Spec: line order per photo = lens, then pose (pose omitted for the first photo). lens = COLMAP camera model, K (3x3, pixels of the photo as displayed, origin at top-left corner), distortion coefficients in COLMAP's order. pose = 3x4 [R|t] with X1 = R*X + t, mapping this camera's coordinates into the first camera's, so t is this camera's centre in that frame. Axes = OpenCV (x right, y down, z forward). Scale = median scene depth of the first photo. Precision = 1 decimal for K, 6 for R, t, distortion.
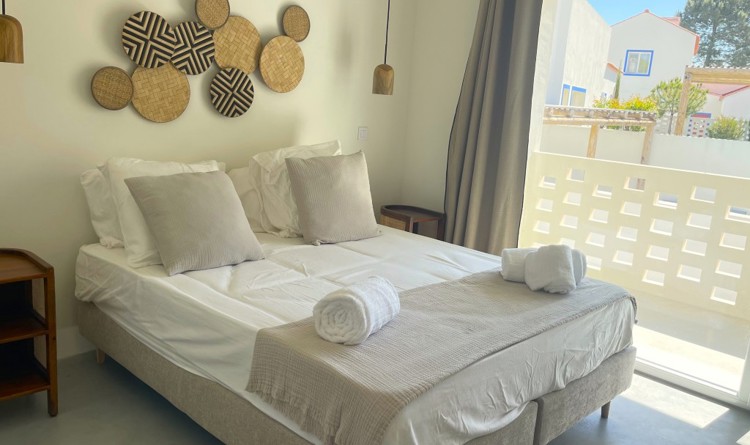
lens RADIAL K [[641.7, 0, 373.1], [0, 641.7, 222.8], [0, 0, 1]] dist [0.058222, 0.003602]
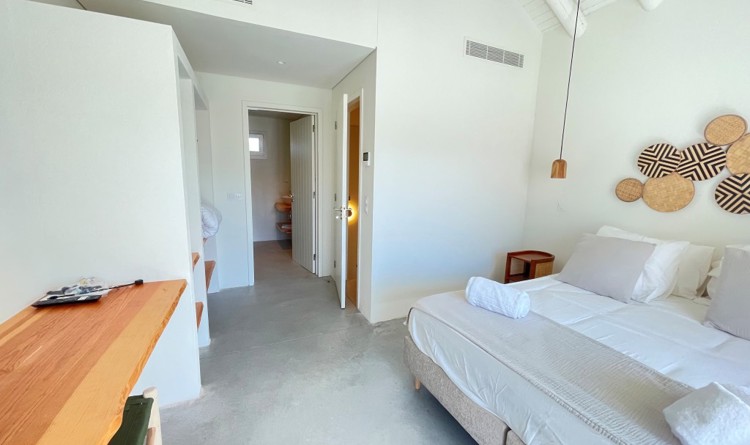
lens RADIAL K [[304.5, 0, 373.6], [0, 304.5, 222.1], [0, 0, 1]] dist [-0.001485, -0.000299]
pose [[-0.352560, 0.066755, -0.933405, 0.594382], [-0.241814, 0.957076, 0.159784, -0.080988], [0.904007, 0.282044, -0.321284, 0.616488]]
